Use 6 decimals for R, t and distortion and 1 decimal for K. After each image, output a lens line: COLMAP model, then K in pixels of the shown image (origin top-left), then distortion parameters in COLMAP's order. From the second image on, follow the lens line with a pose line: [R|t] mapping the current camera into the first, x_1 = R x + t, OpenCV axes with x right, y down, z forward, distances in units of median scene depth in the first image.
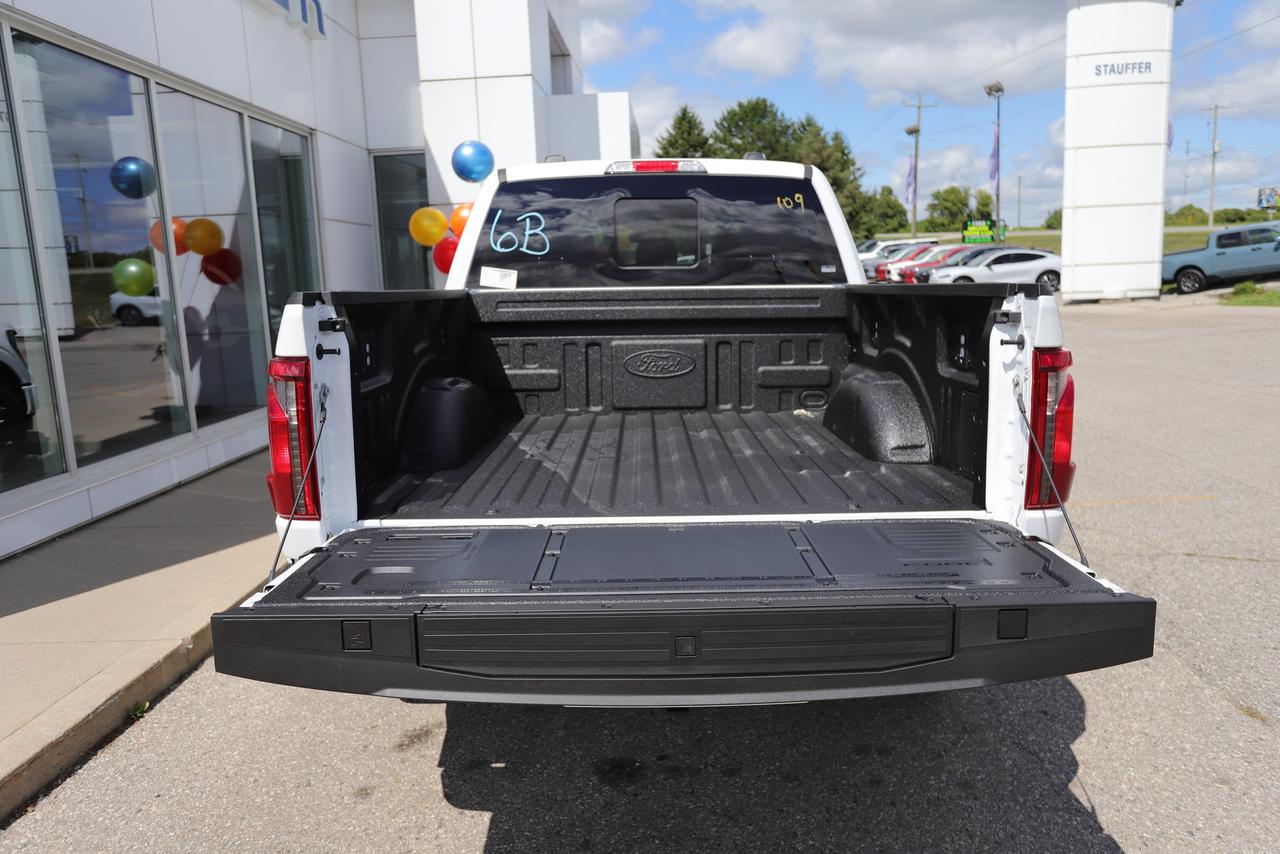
lens RADIAL K [[860.4, 0, 640.0], [0, 860.4, 427.0], [0, 0, 1]] dist [-0.041652, 0.035051]
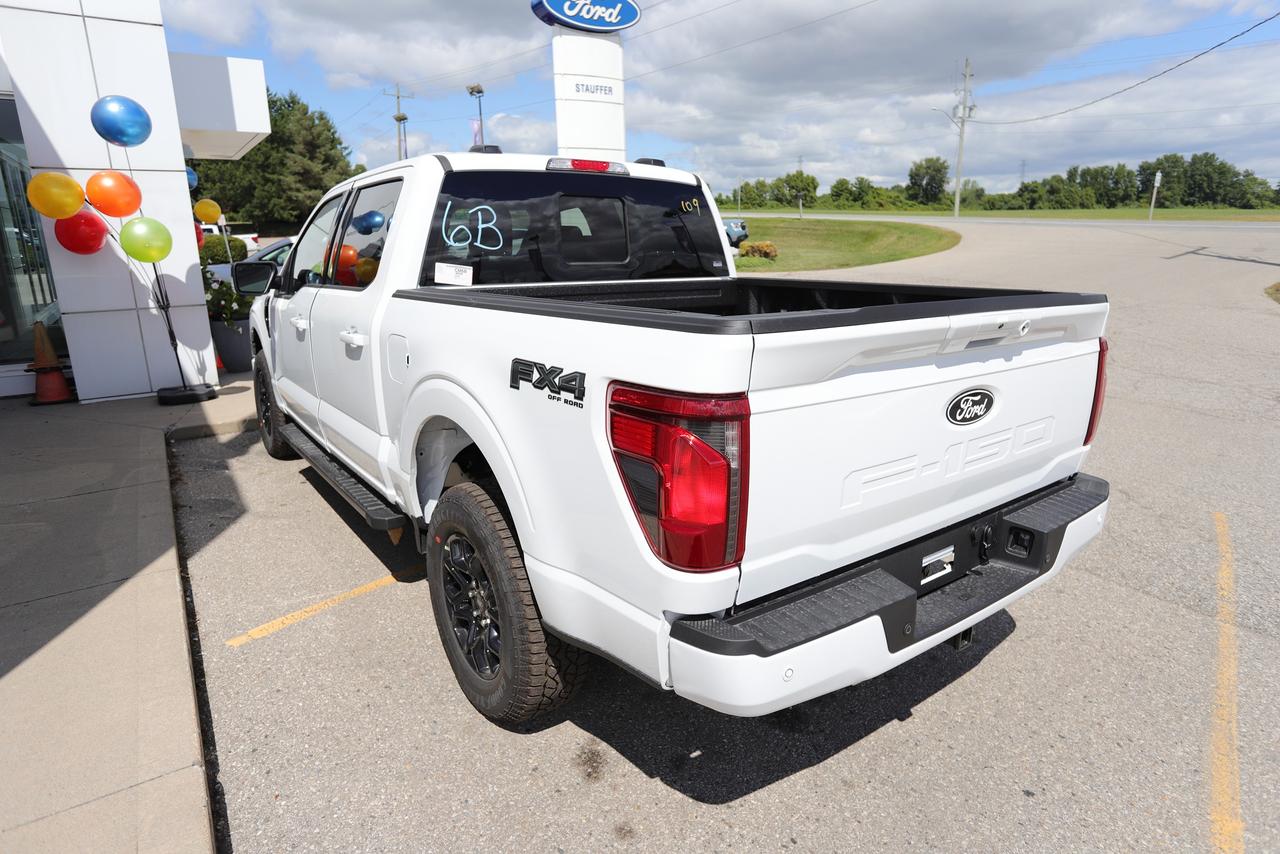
lens RADIAL K [[740.7, 0, 640.0], [0, 740.7, 427.0], [0, 0, 1]] dist [-0.067102, 0.045672]
pose [[0.810806, -0.125869, 0.571621, -0.319830], [0.086805, 0.991663, 0.095234, -0.044498], [-0.578843, -0.027596, 0.814972, 0.147770]]
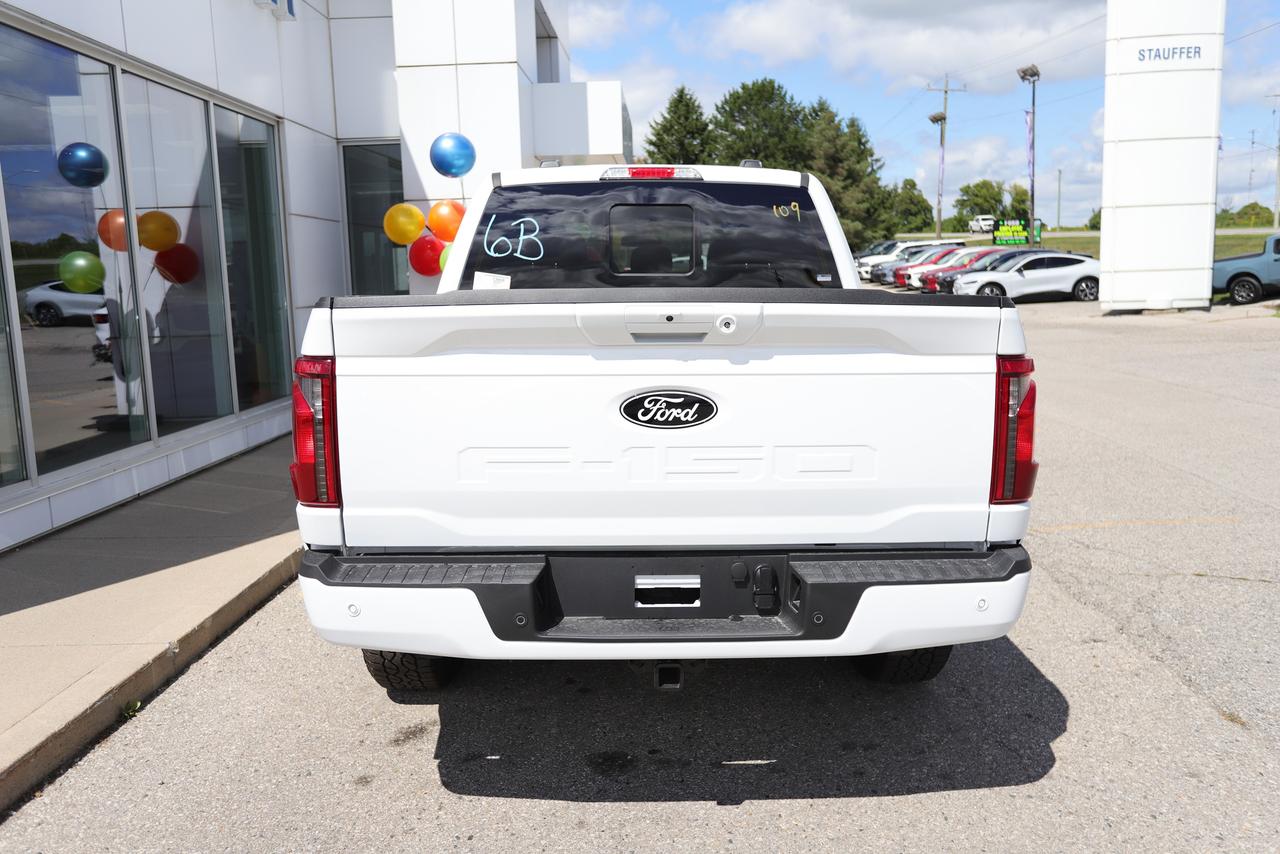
lens RADIAL K [[977.8, 0, 638.9], [0, 977.8, 434.5], [0, 0, 1]] dist [-0.004699, 0.006360]
pose [[0.999881, 0.010023, 0.011737, -0.004178], [-0.009842, 0.999834, -0.015364, 0.011203], [-0.011889, 0.015247, 0.999813, -0.084655]]
